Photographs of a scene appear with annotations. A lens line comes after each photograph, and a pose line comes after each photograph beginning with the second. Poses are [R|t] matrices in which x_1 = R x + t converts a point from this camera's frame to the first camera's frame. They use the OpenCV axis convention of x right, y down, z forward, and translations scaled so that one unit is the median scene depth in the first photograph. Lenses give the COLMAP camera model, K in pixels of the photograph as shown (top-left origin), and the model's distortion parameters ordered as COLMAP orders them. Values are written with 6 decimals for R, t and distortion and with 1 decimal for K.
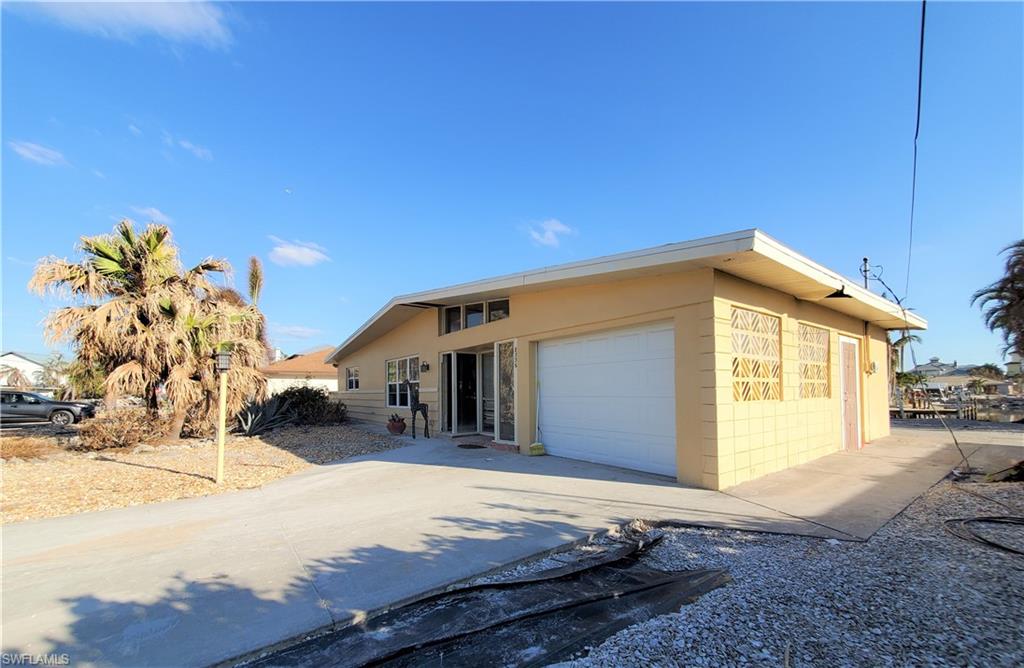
lens RADIAL K [[403.7, 0, 512.7], [0, 403.7, 383.3], [0, 0, 1]] dist [-0.000331, -0.000027]
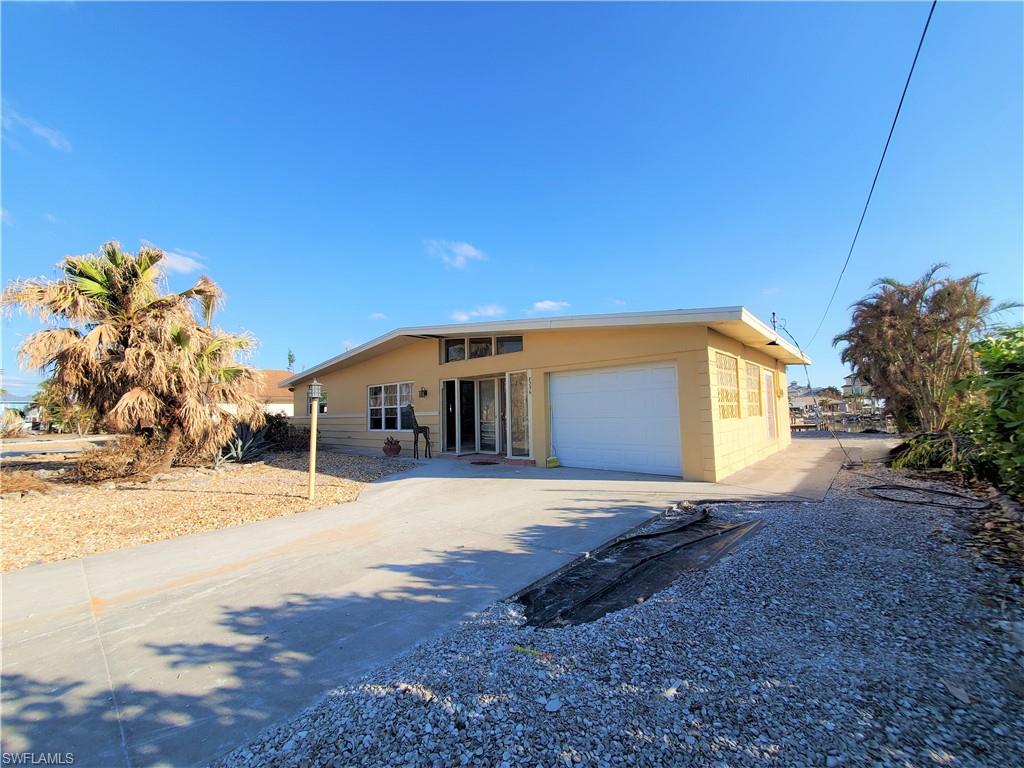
lens RADIAL K [[408.1, 0, 512.0], [0, 408.1, 384.0], [0, 0, 1]] dist [-0.000664, 0.000238]
pose [[0.978838, 0.002288, 0.204625, -0.242079], [0.008329, 0.998664, -0.051005, -0.006096], [-0.204468, 0.051630, 0.977511, -0.136521]]
